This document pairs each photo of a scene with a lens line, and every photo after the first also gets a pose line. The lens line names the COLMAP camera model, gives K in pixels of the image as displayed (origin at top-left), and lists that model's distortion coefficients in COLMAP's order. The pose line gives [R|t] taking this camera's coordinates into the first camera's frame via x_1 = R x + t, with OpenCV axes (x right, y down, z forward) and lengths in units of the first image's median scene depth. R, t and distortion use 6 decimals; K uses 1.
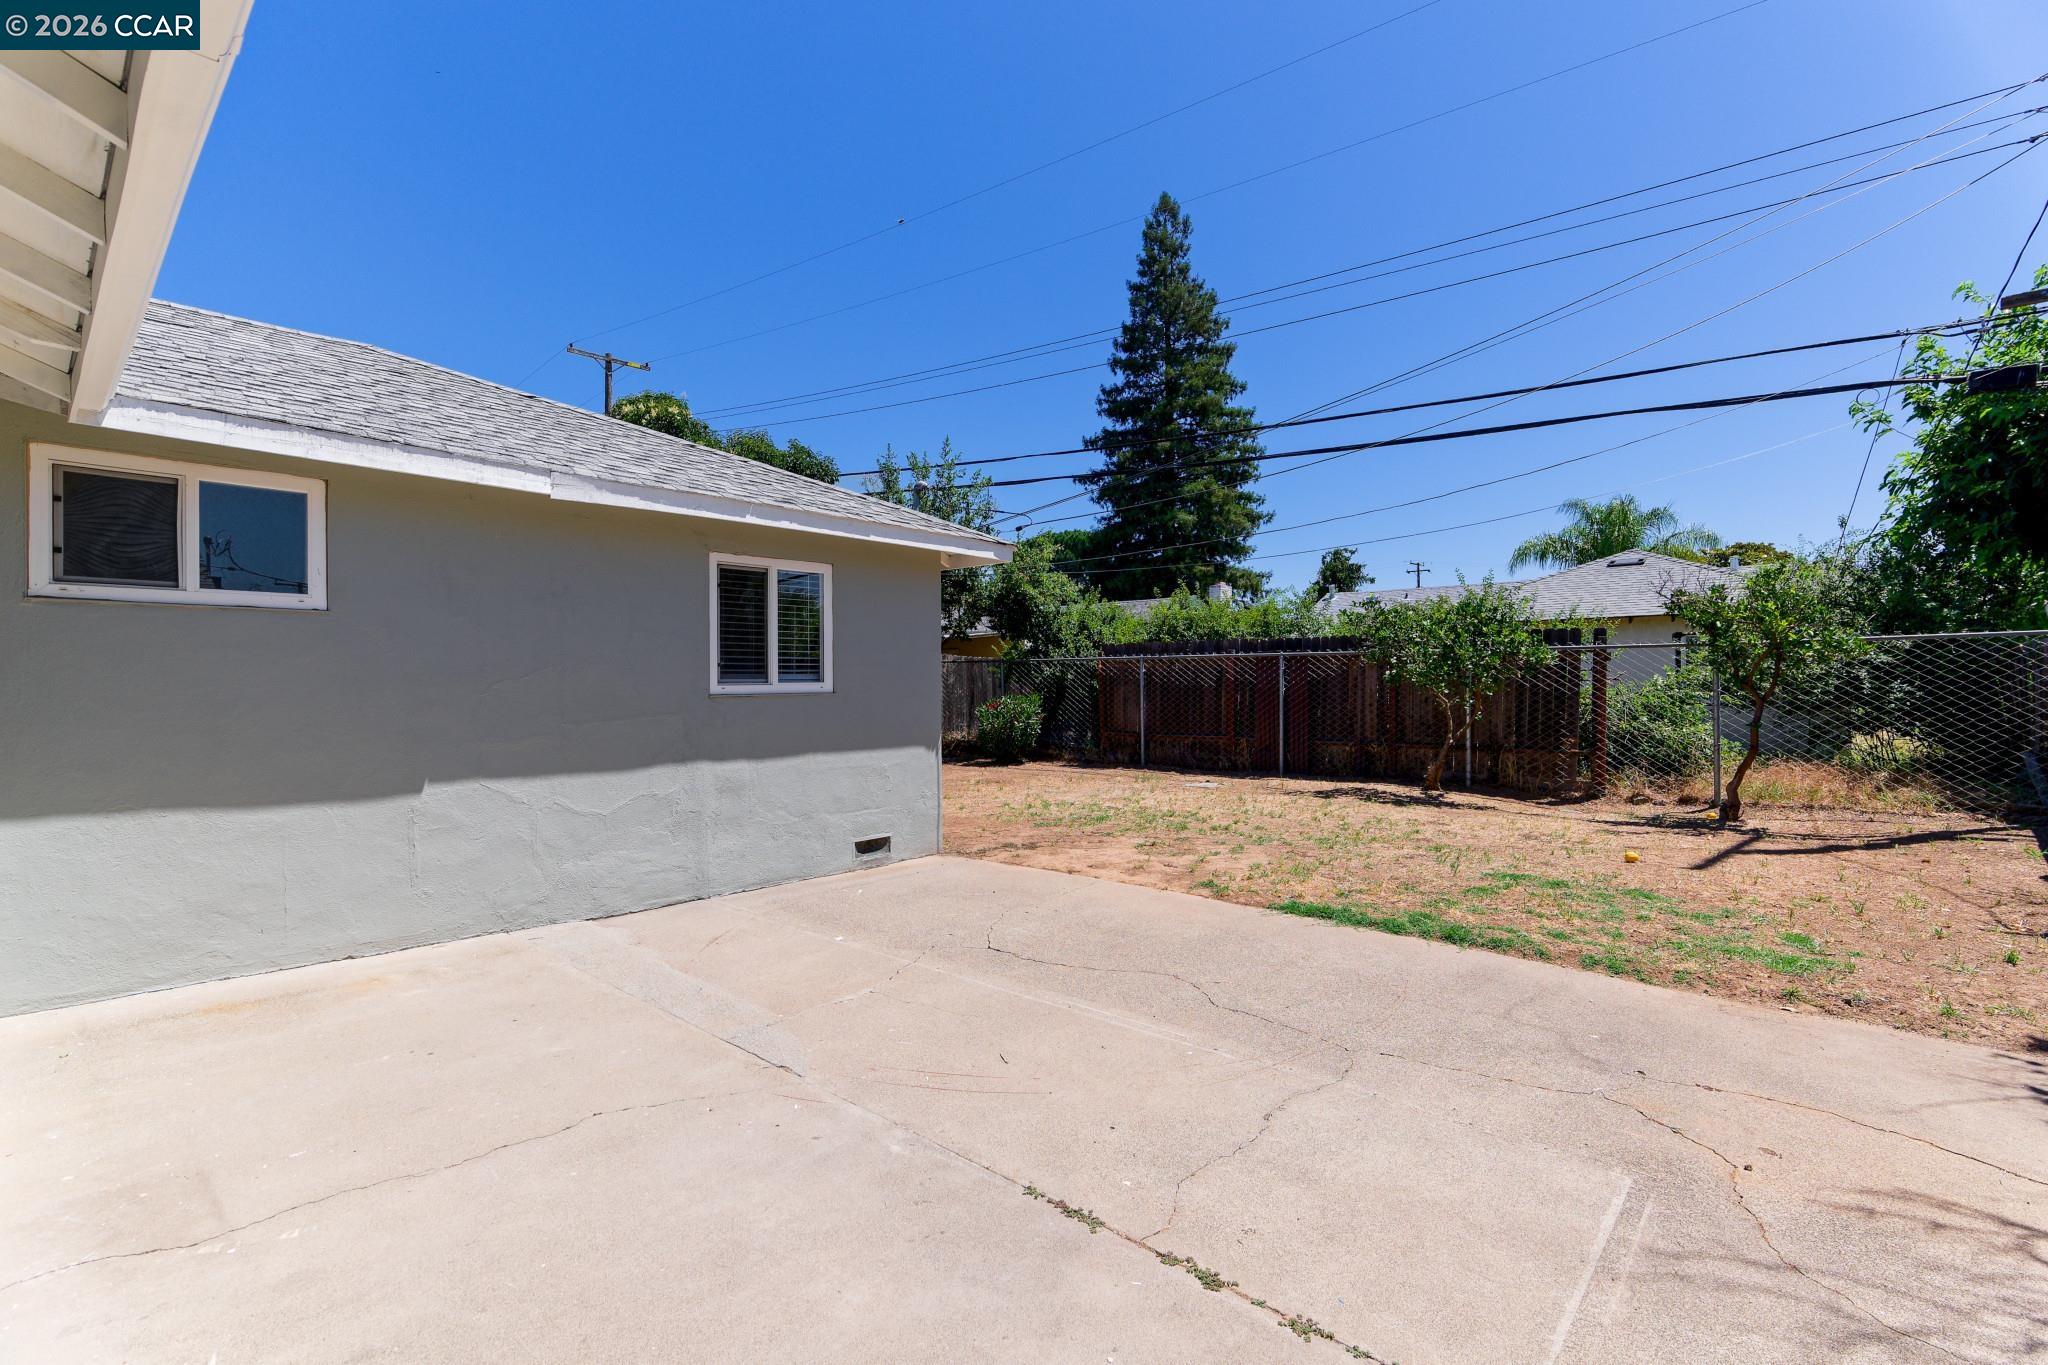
lens RADIAL K [[955.0, 0, 1024.0], [0, 955.0, 682.5], [0, 0, 1]] dist [0.000640, 0.000083]
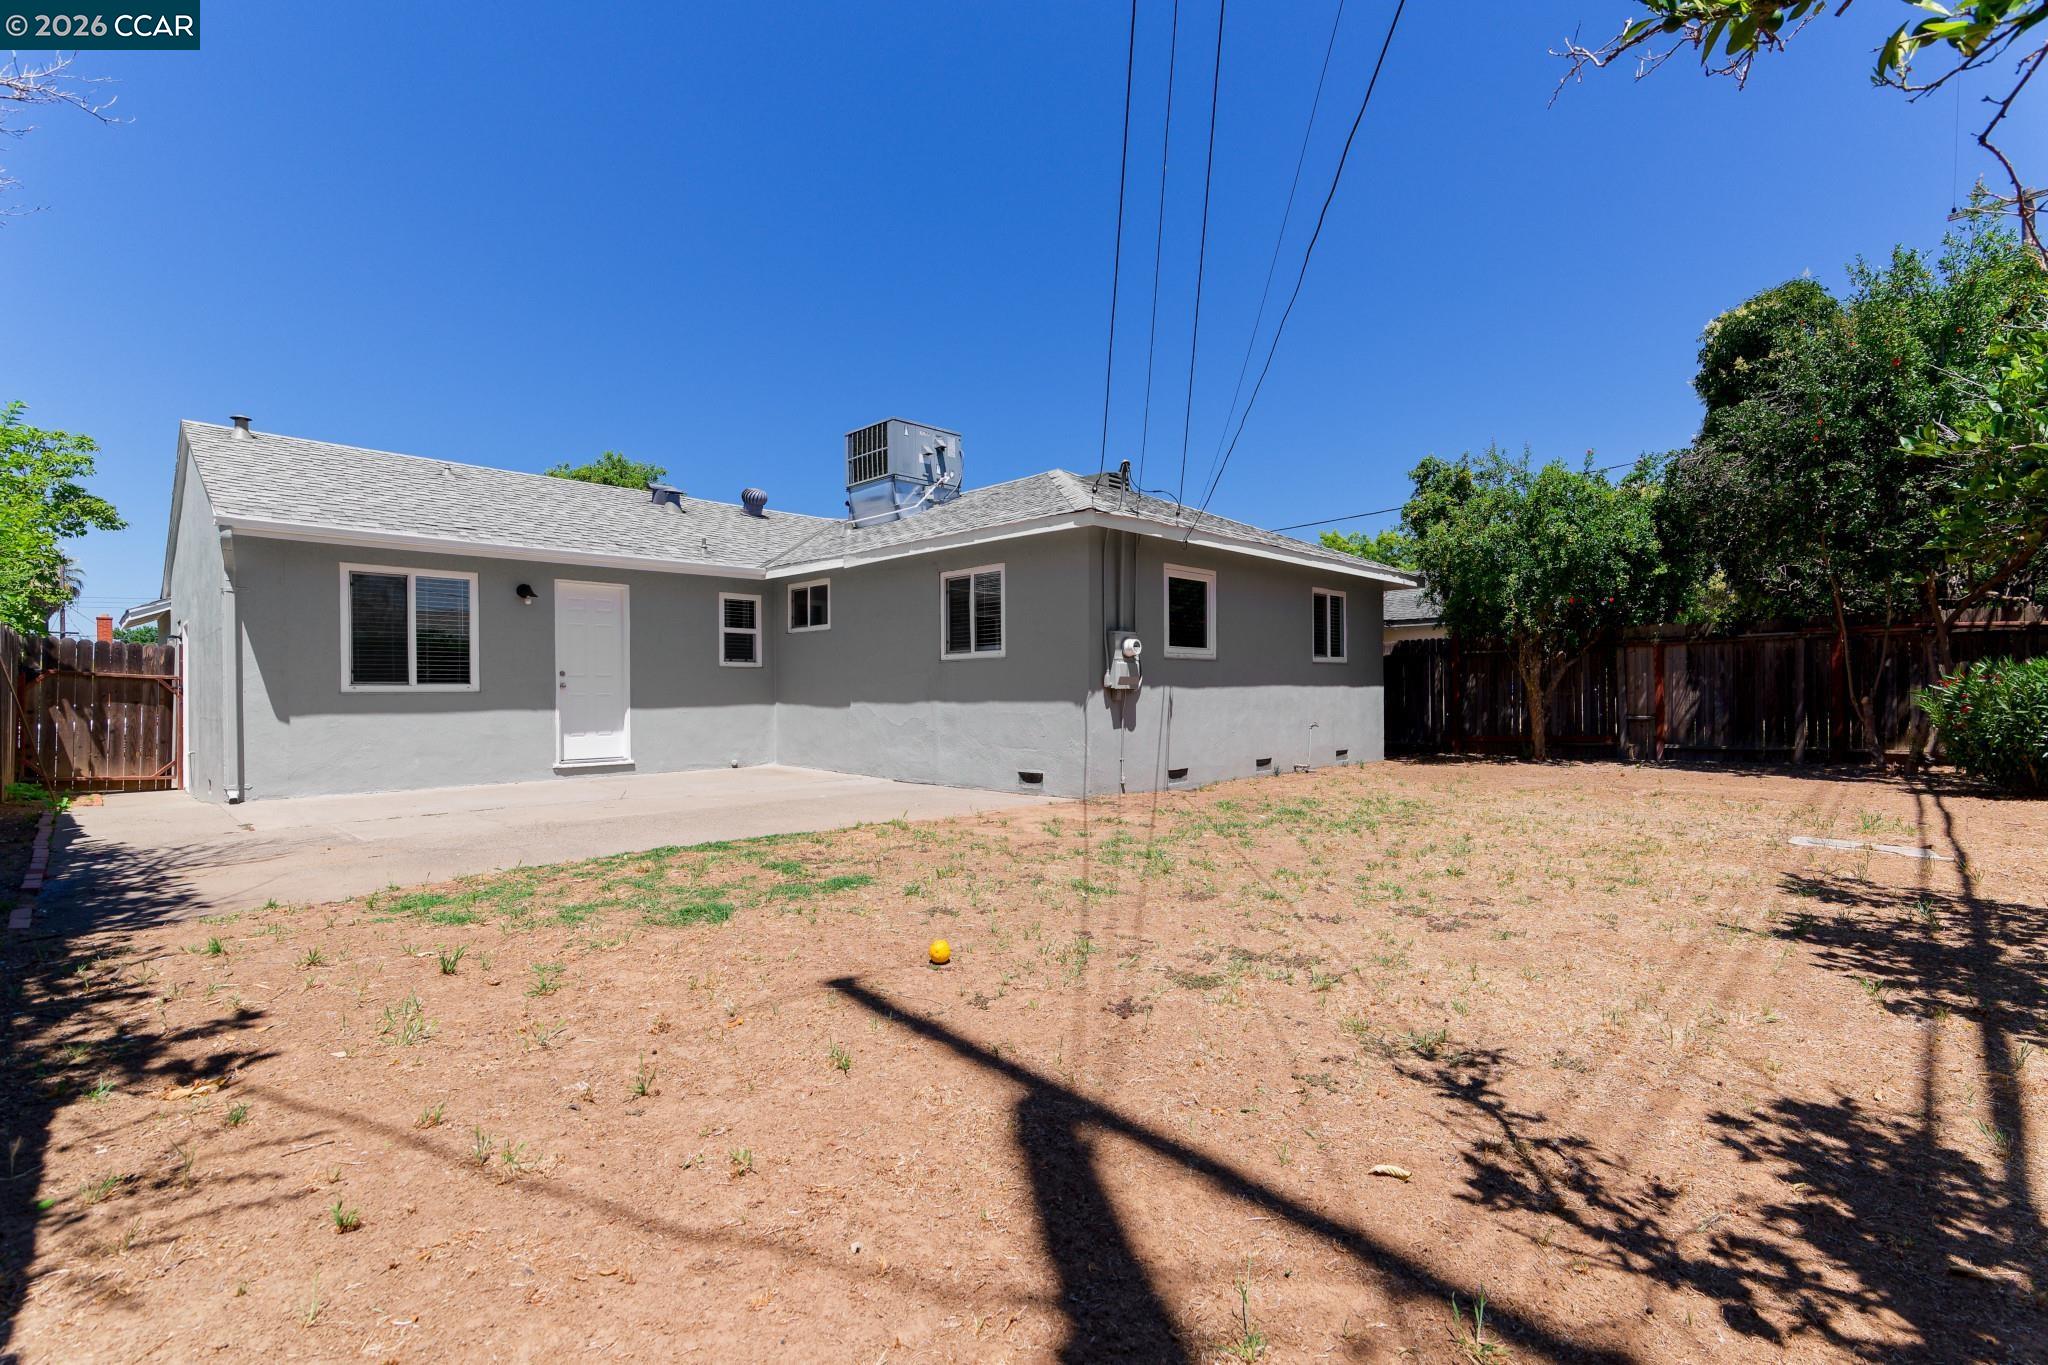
lens RADIAL K [[955.0, 0, 1024.0], [0, 955.0, 682.5], [0, 0, 1]] dist [0.000640, 0.000083]
pose [[-0.063654, -0.009845, -0.997923, 1.240657], [0.004937, 0.999936, -0.010180, 0.064834], [0.997960, -0.005575, -0.063601, 1.204498]]
